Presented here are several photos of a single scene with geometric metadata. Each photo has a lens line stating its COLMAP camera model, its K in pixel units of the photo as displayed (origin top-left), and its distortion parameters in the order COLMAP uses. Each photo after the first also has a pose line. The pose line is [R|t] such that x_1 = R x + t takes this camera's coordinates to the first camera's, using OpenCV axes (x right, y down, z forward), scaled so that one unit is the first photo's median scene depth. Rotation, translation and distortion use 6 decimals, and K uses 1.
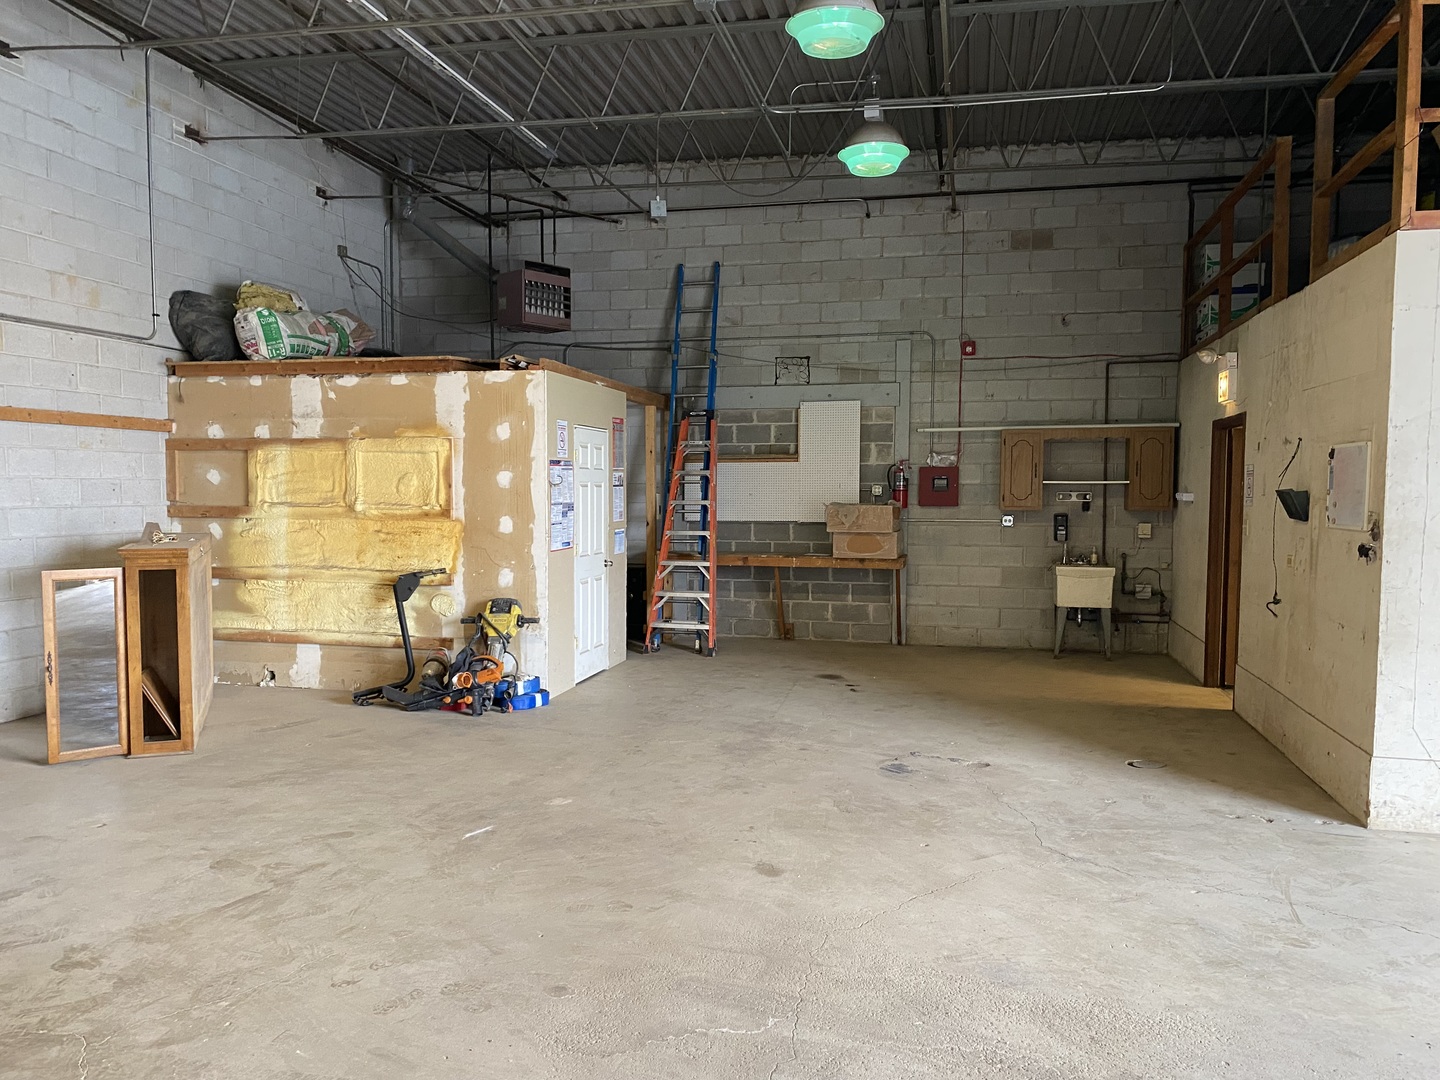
lens RADIAL K [[1076.5, 0, 717.5], [0, 1076.5, 550.2], [0, 0, 1]] dist [0.053032, -0.071008]
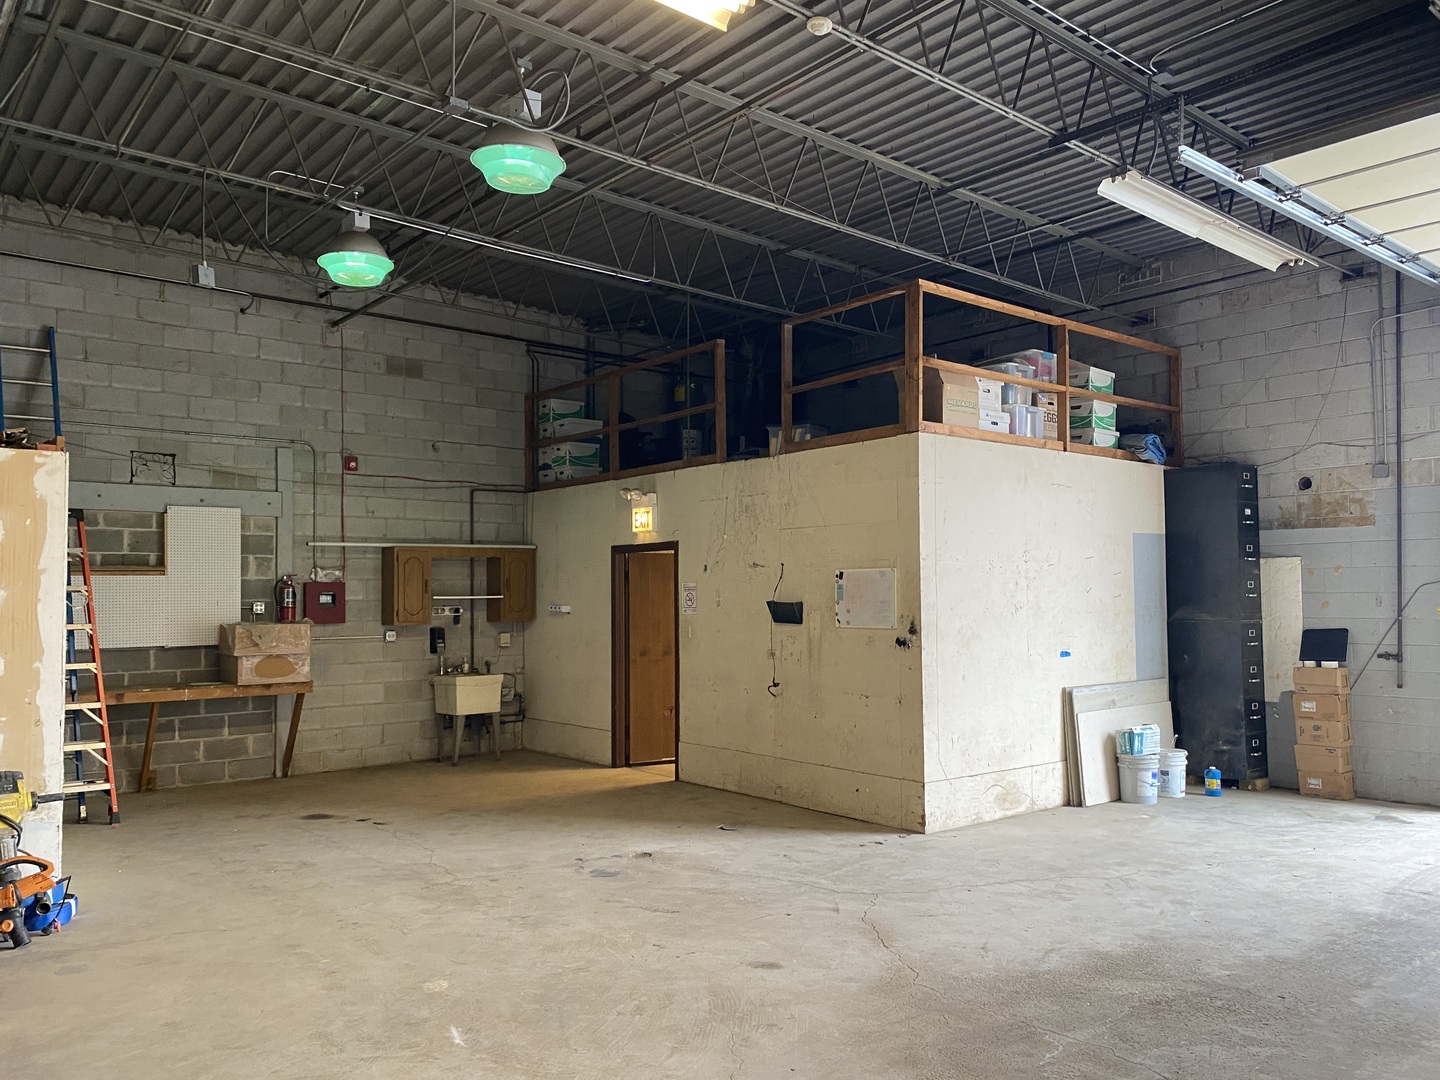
lens RADIAL K [[1076.5, 0, 693.6], [0, 1076.5, 547.3], [0, 0, 1]] dist [0.053032, -0.071008]
pose [[0.615924, 0.028006, 0.787307, -0.456426], [0.056711, 0.995199, -0.079767, -0.016900], [-0.785761, 0.093780, 0.611379, 0.198552]]
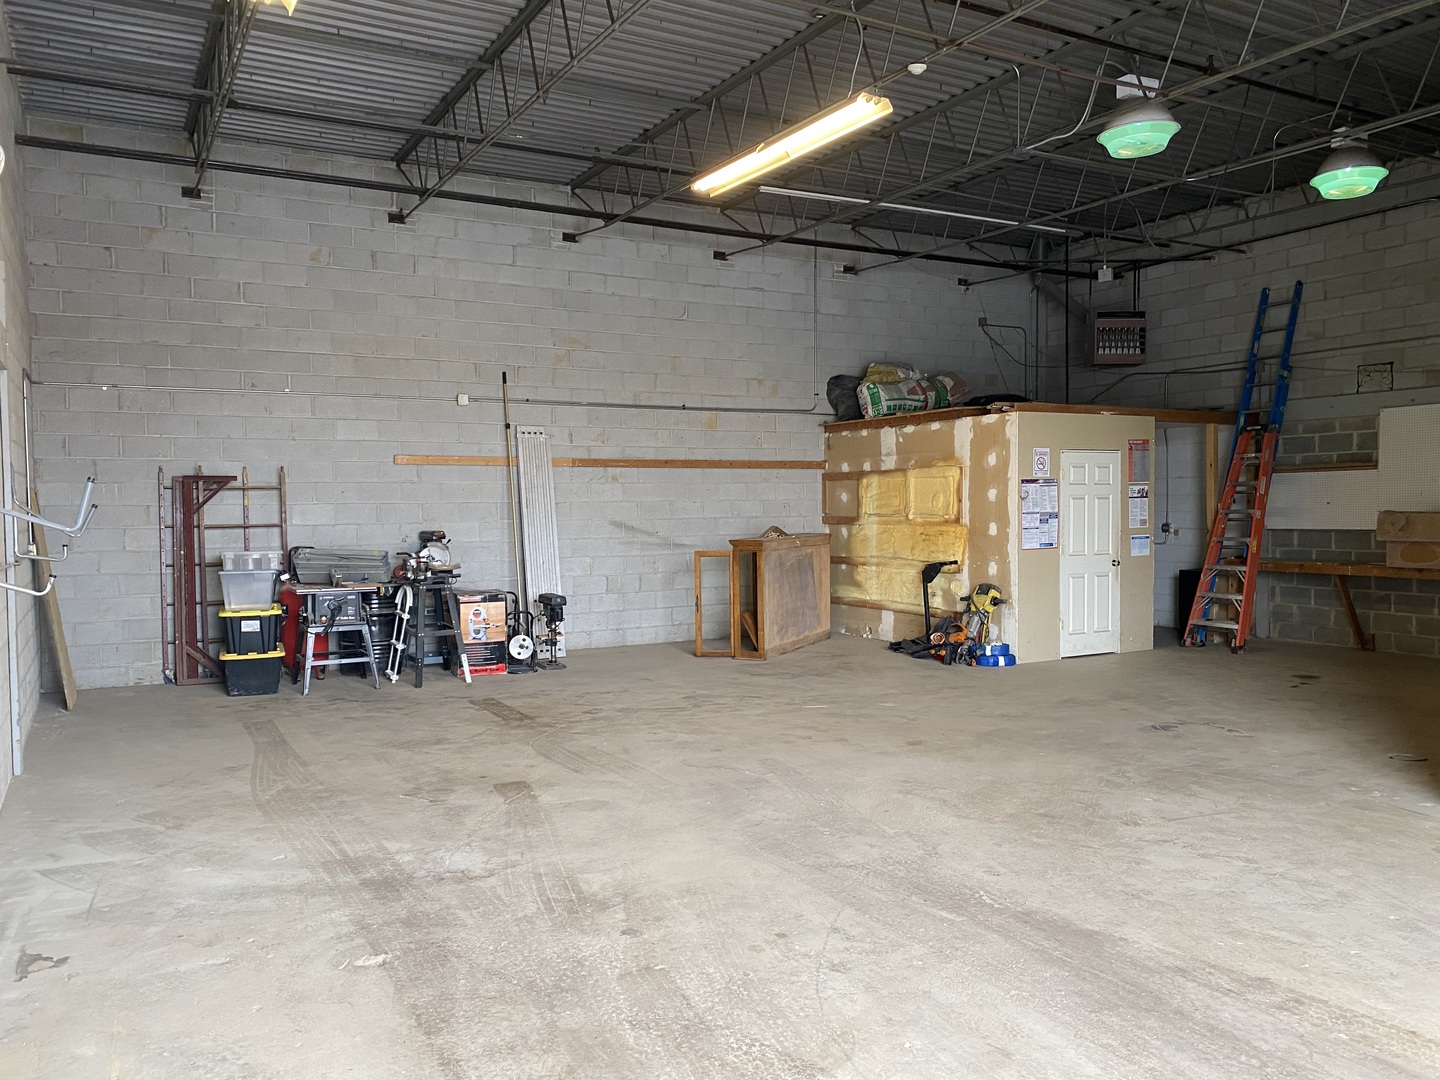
lens RADIAL K [[1097.2, 0, 709.9], [0, 1097.2, 538.7], [0, 0, 1]] dist [-0.004014, -0.019420]
pose [[0.666863, 0.011361, -0.745094, 0.551365], [-0.028562, 0.999539, -0.010322, 0.011724], [0.744633, 0.028165, 0.666880, -0.158820]]
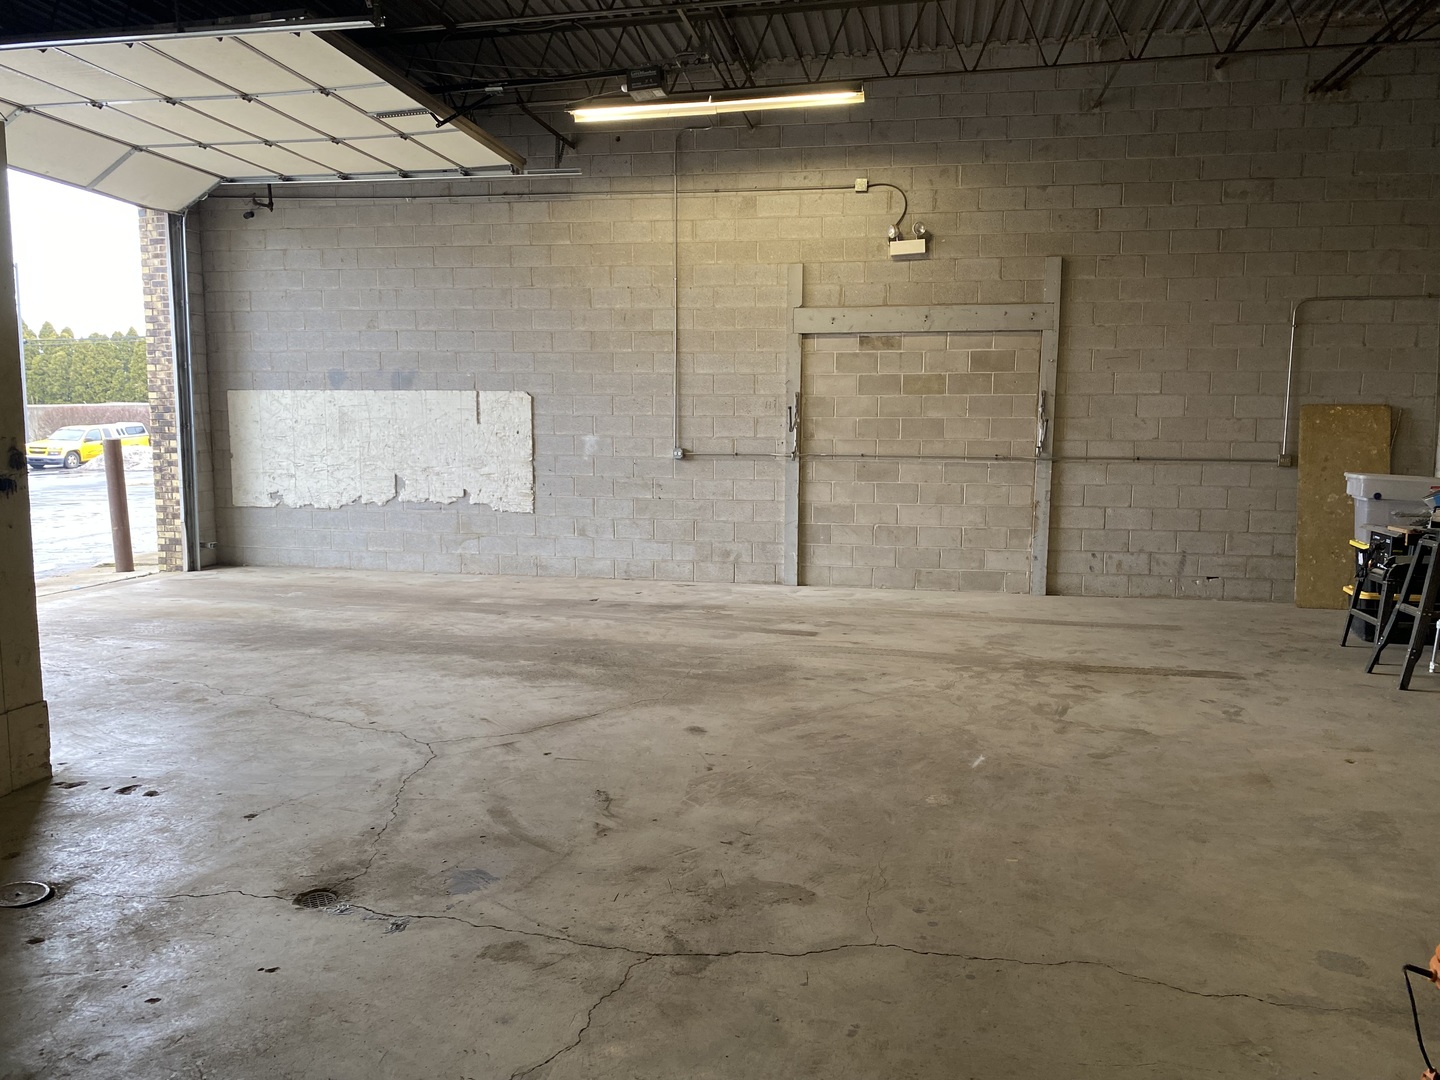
lens RADIAL K [[1076.5, 0, 717.3], [0, 1076.5, 541.9], [0, 0, 1]] dist [0.053032, -0.071008]
pose [[-0.999226, -0.007502, -0.038607, 0.038780], [-0.013852, 0.985871, 0.166933, -0.066275], [0.036809, 0.167338, -0.985212, 1.176273]]
